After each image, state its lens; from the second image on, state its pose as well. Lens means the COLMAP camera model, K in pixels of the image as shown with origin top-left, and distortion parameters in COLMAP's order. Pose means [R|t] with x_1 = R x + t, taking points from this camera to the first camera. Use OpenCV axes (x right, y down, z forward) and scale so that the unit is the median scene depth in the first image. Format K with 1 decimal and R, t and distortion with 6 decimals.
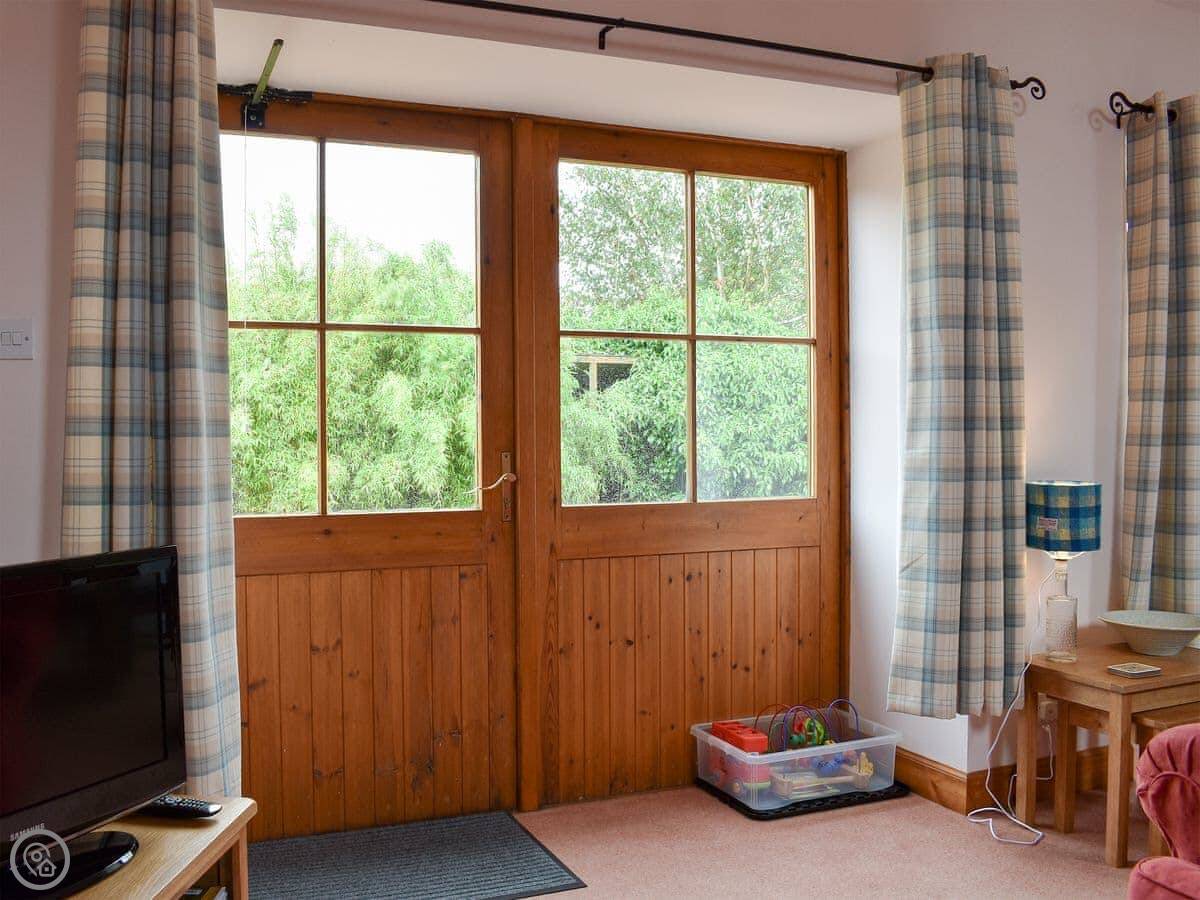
lens RADIAL K [[1060.8, 0, 600.0], [0, 1060.8, 450.0], [0, 0, 1]] dist [-0.093063, 0.005177]
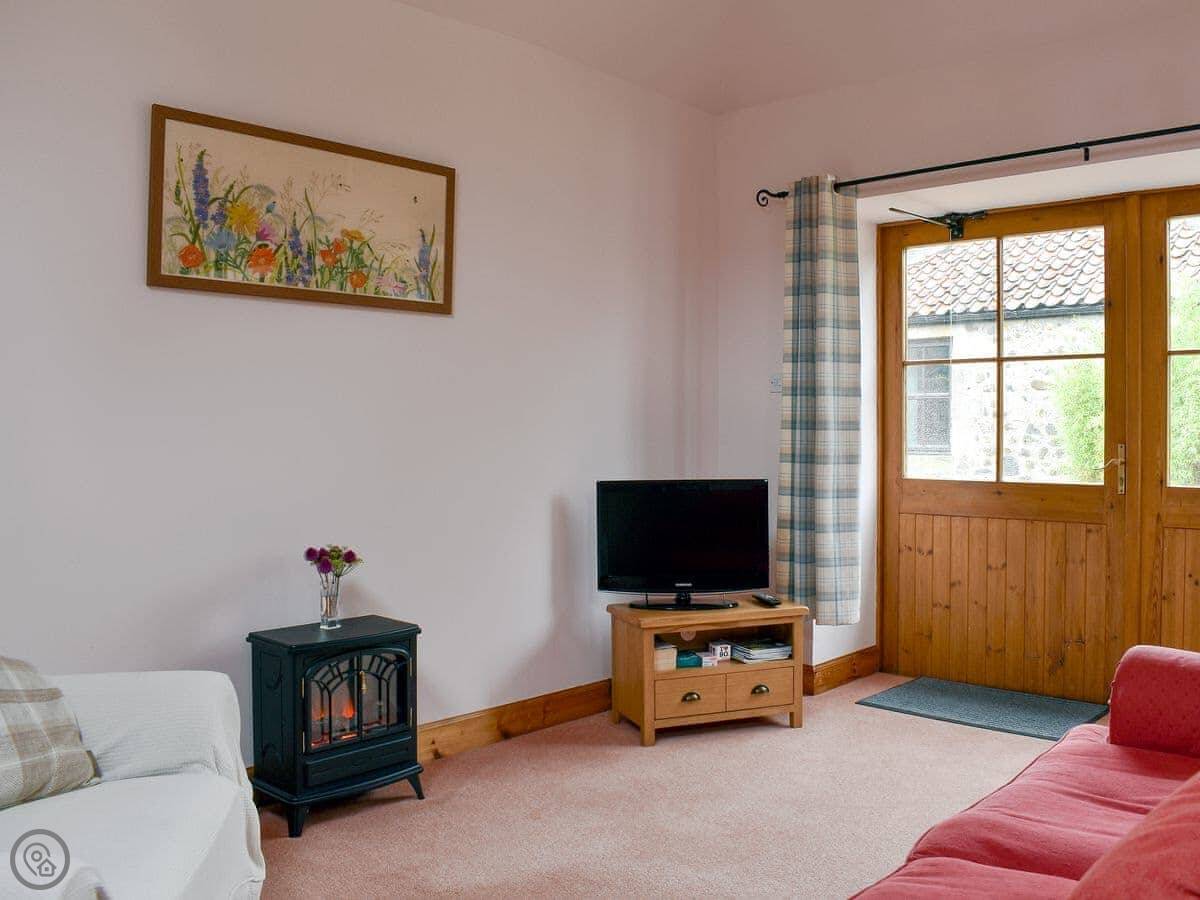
lens RADIAL K [[1060.8, 0, 600.0], [0, 1060.8, 450.0], [0, 0, 1]] dist [-0.093063, 0.005177]
pose [[0.420486, 0.023532, -0.906994, 0.853151], [-0.019835, 0.999663, 0.016741, 0.001734], [0.907082, 0.010951, 0.420811, -0.170297]]
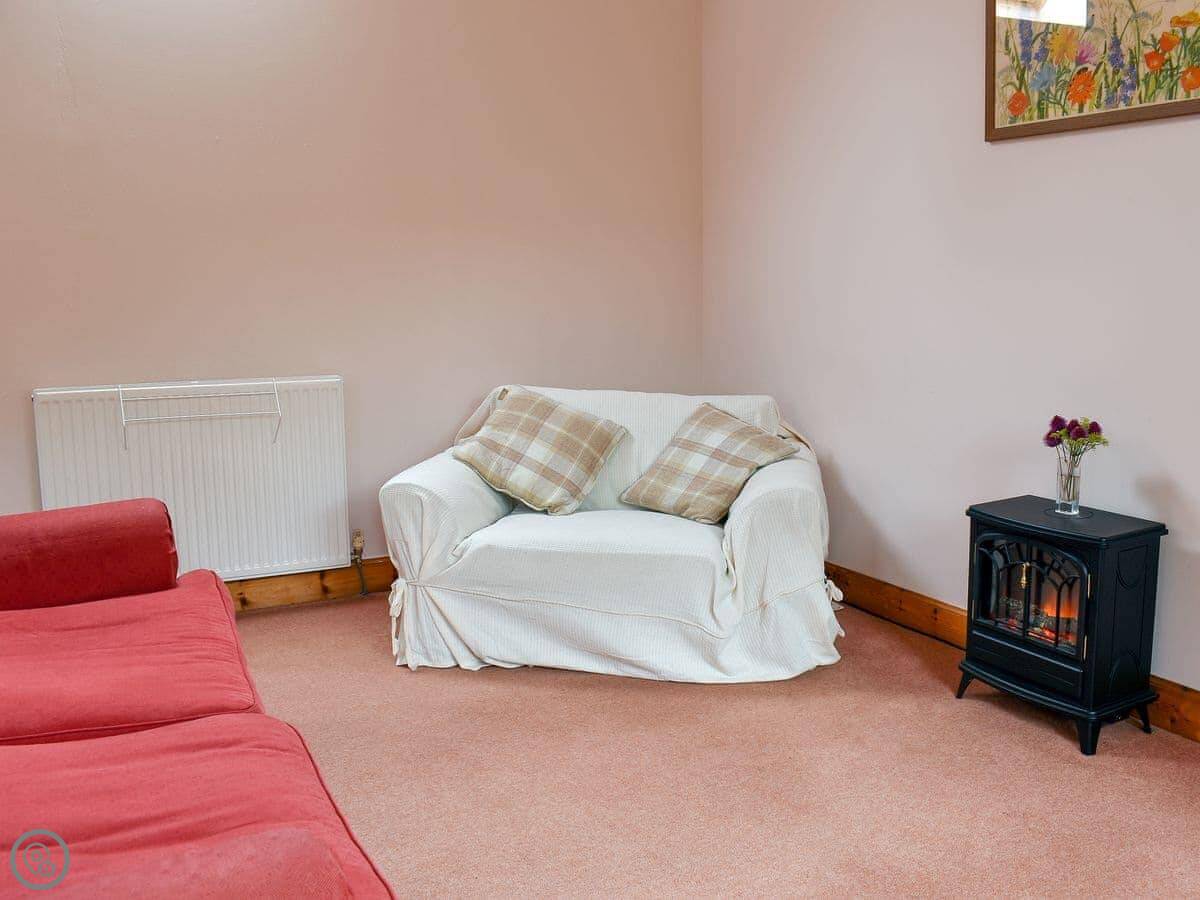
lens RADIAL K [[1060.8, 0, 600.0], [0, 1060.8, 450.0], [0, 0, 1]] dist [-0.093063, 0.005177]
pose [[-0.996869, 0.027815, -0.074018, 0.250002], [0.014264, 0.983987, 0.177670, -0.016382], [0.077775, 0.176058, -0.981302, 0.884320]]
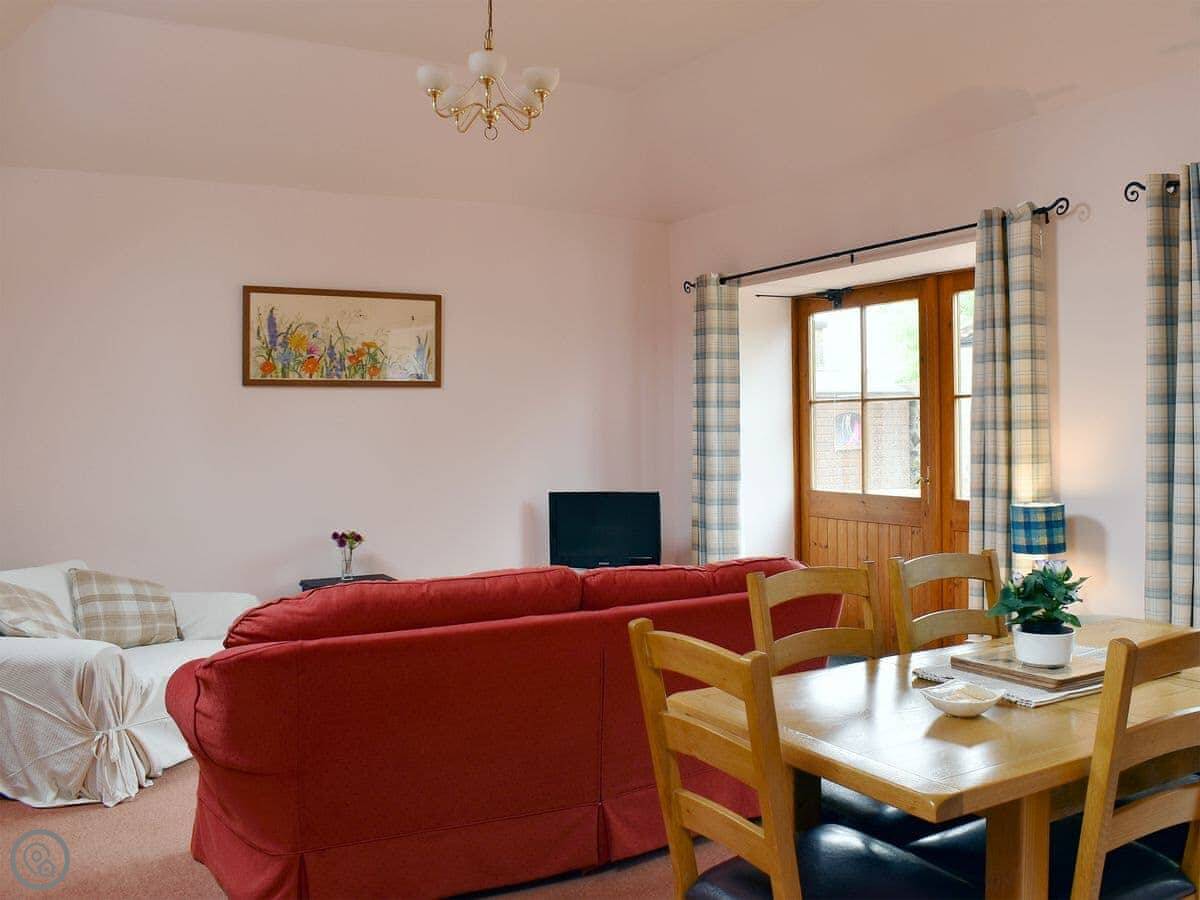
lens RADIAL K [[1073.8, 0, 599.3], [0, 1073.8, 420.2], [0, 0, 1]] dist [-0.103845, 0.000334]
pose [[0.116465, -0.002054, -0.993193, 1.654924], [-0.004888, 0.999985, -0.002641, -0.067364], [0.993183, 0.005162, 0.116453, 0.248091]]
